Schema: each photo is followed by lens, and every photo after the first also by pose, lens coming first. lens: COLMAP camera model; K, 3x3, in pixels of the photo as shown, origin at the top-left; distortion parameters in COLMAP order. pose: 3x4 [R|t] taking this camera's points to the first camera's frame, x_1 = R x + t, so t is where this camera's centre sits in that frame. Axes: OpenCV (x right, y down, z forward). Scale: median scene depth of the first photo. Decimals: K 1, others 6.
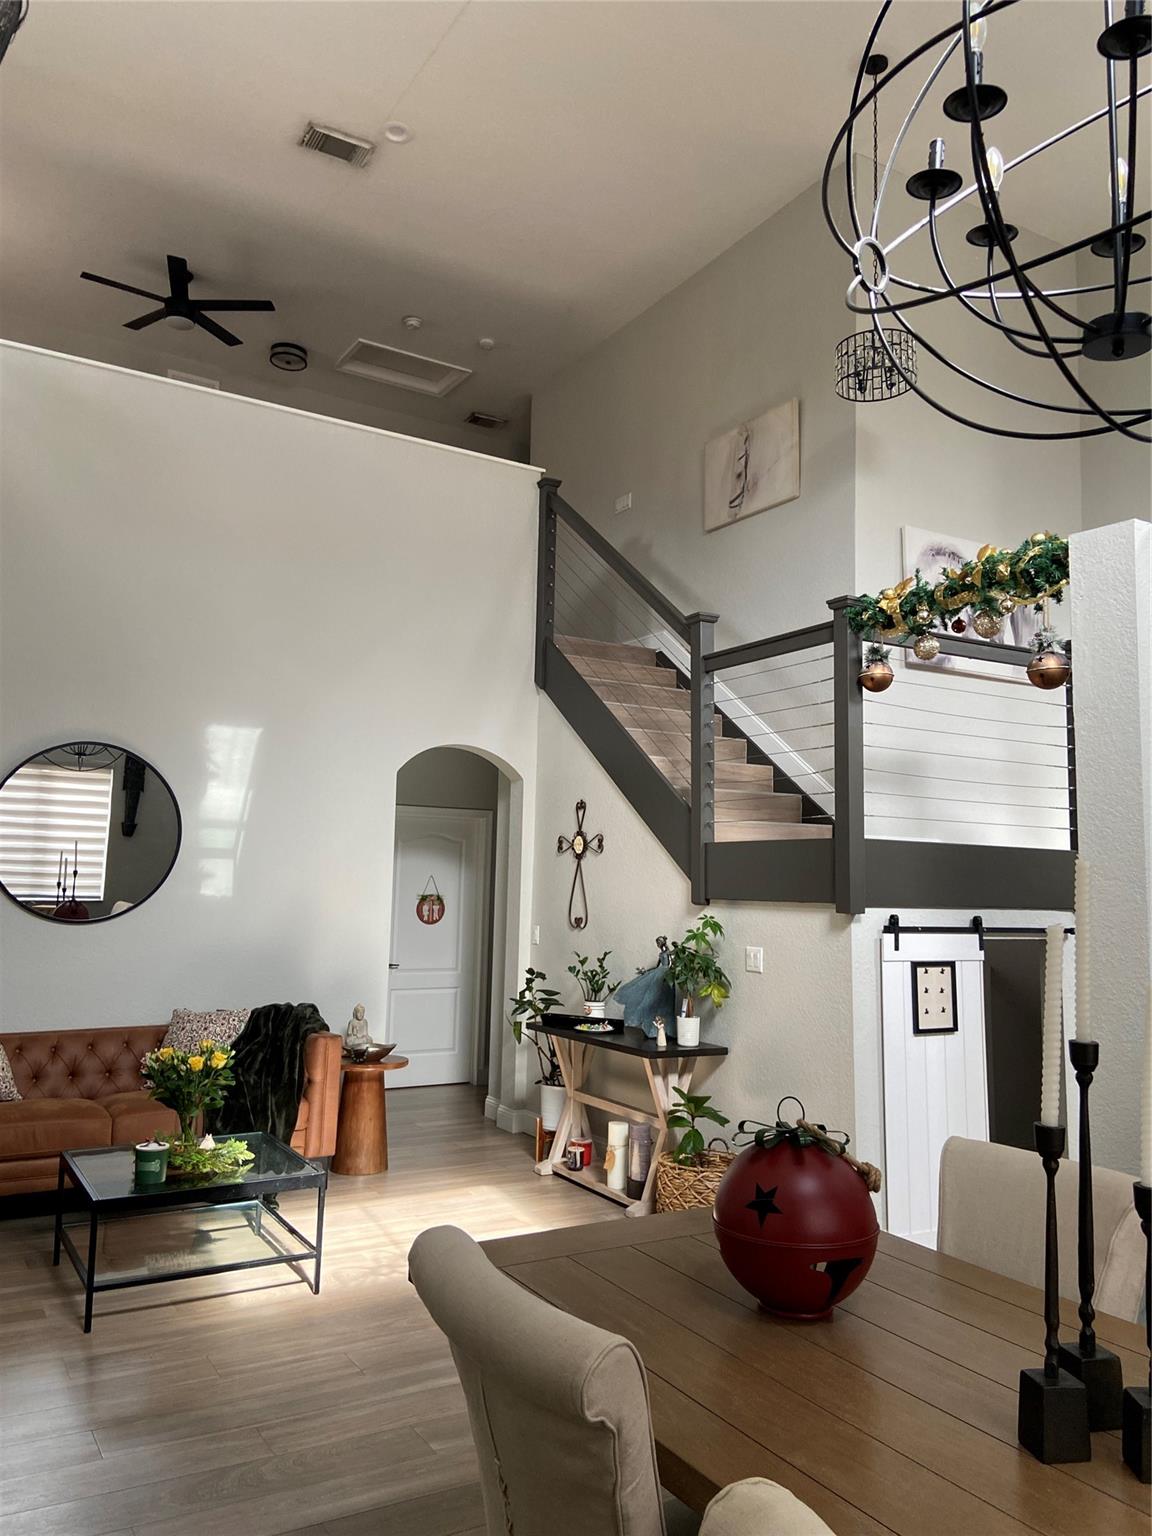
lens RADIAL K [[1152.7, 0, 558.3], [0, 1152.7, 762.4], [0, 0, 1]] dist [0.124501, -0.167733]
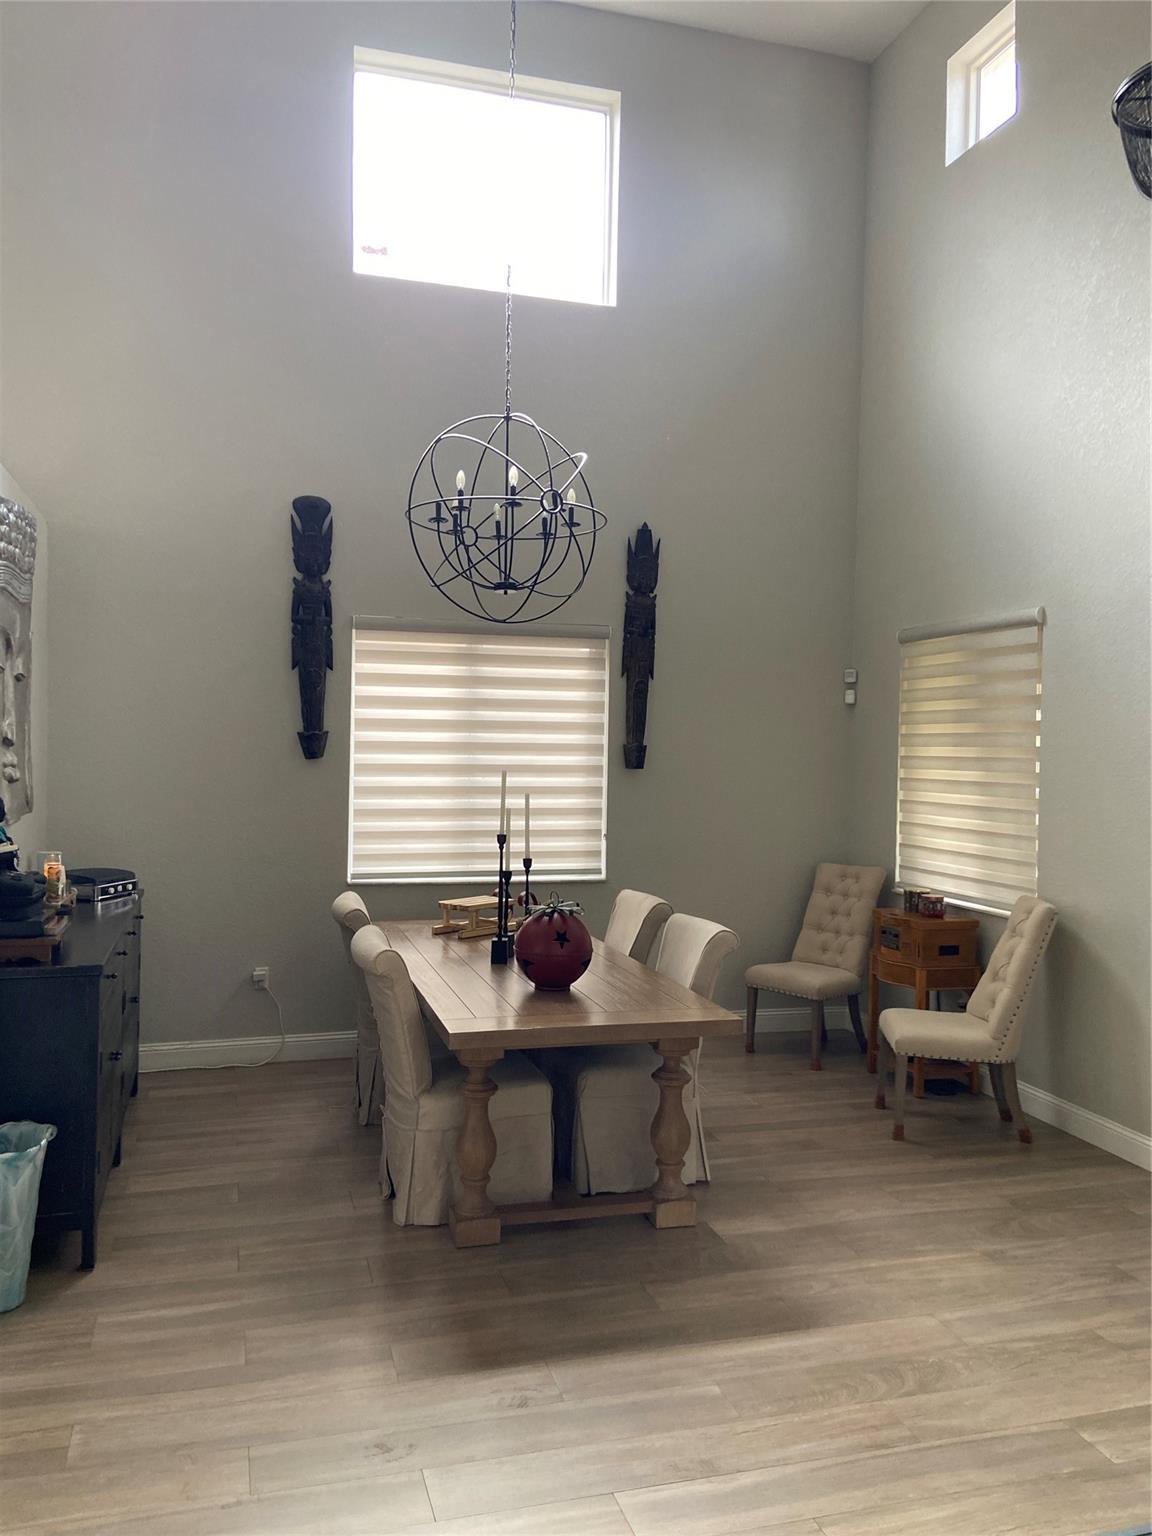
lens RADIAL K [[1152.7, 0, 558.3], [0, 1152.7, 762.4], [0, 0, 1]] dist [0.124501, -0.167733]
pose [[-0.970364, -0.039971, 0.238318, -0.175714], [-0.059520, 0.995375, -0.075405, 0.141186], [-0.234202, -0.087355, -0.968255, 1.860468]]
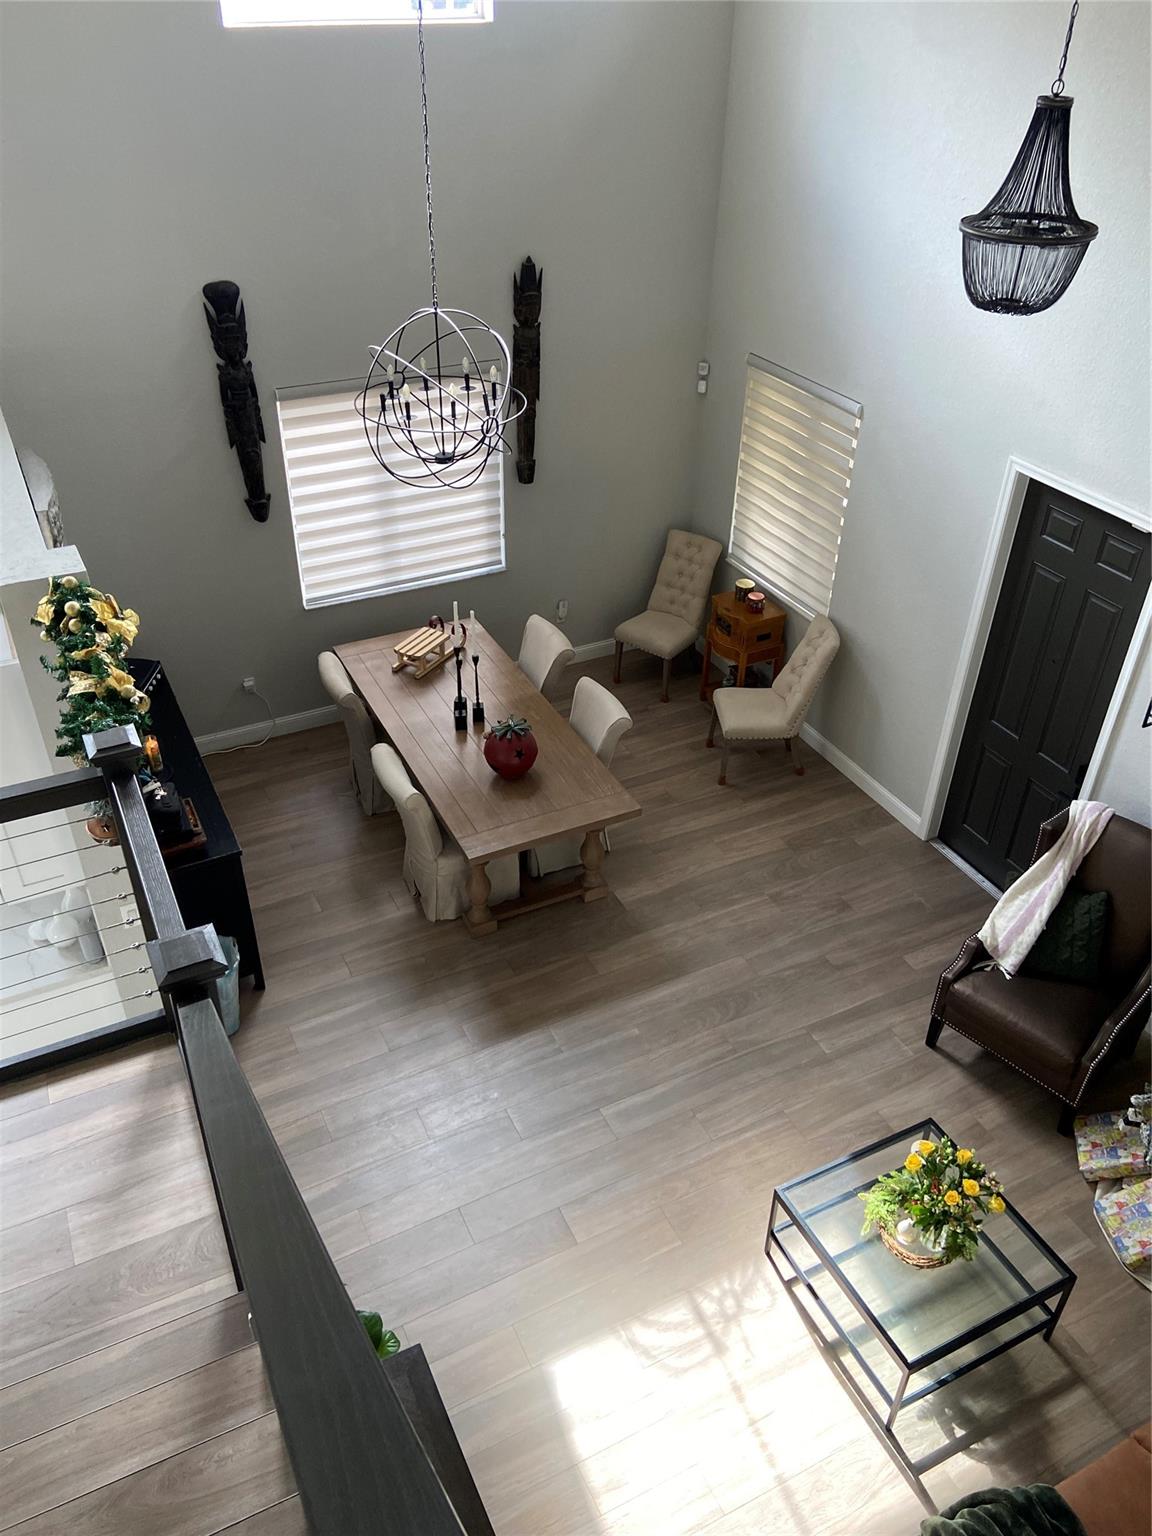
lens RADIAL K [[1152.7, 0, 558.3], [0, 1152.7, 762.4], [0, 0, 1]] dist [0.124501, -0.167733]
pose [[-0.997606, -0.058096, 0.037515, -0.022801], [-0.032061, 0.869186, 0.493444, -0.659612], [-0.061274, 0.491060, -0.868968, 2.240735]]
